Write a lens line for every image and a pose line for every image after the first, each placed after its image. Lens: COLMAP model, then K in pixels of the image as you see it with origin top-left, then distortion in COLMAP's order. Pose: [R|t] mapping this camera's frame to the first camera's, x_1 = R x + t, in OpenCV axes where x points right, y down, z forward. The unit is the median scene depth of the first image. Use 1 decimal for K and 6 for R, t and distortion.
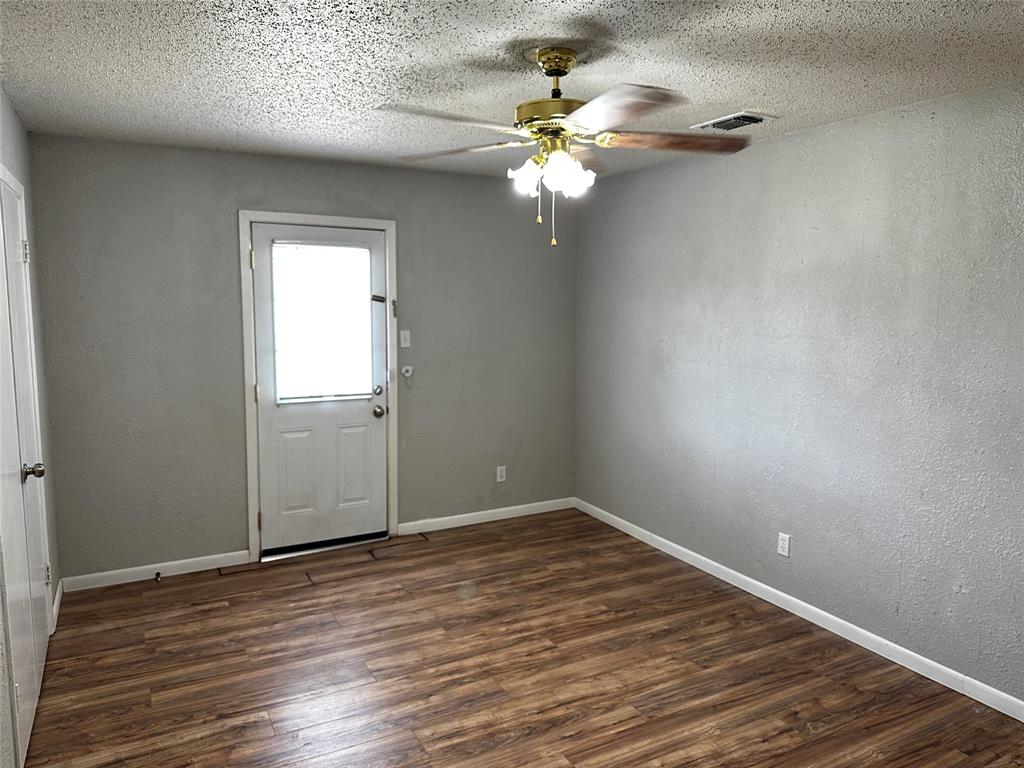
lens RADIAL K [[724.2, 0, 511.9], [0, 724.2, 378.8], [0, 0, 1]] dist [0.072356, -0.064761]
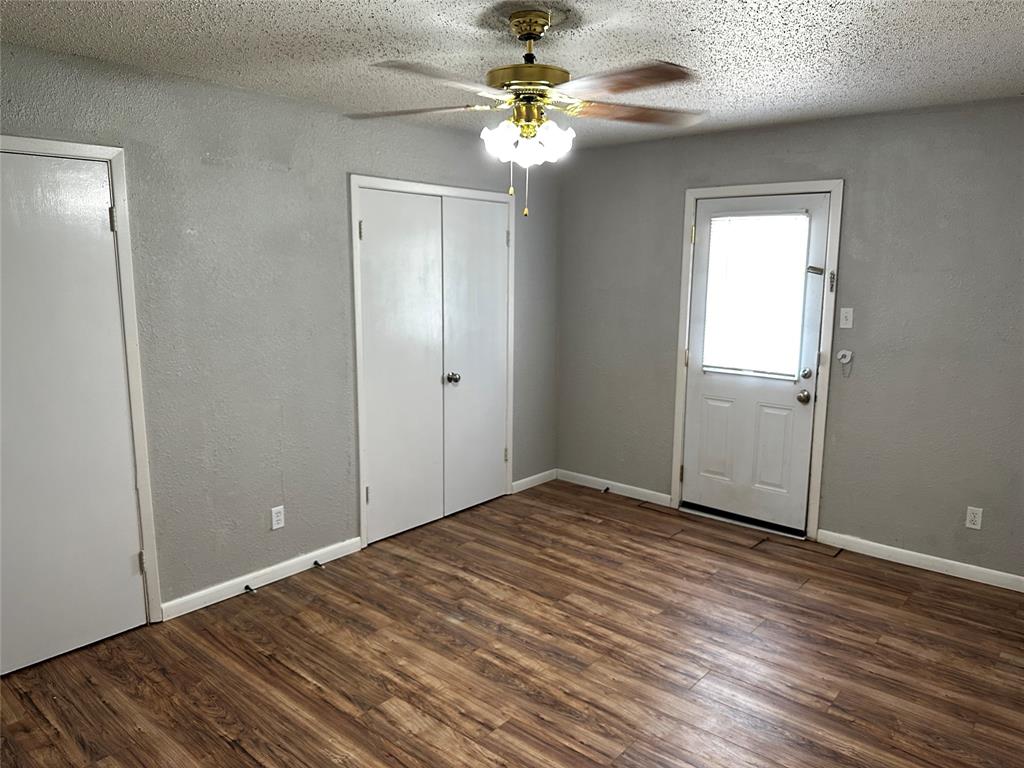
lens RADIAL K [[724.2, 0, 513.3], [0, 724.2, 375.3], [0, 0, 1]] dist [0.072356, -0.064761]
pose [[0.367706, 0.141696, -0.919083, 0.569757], [-0.114044, 0.987734, 0.106653, -0.040772], [0.922923, 0.065599, 0.379356, 0.357899]]
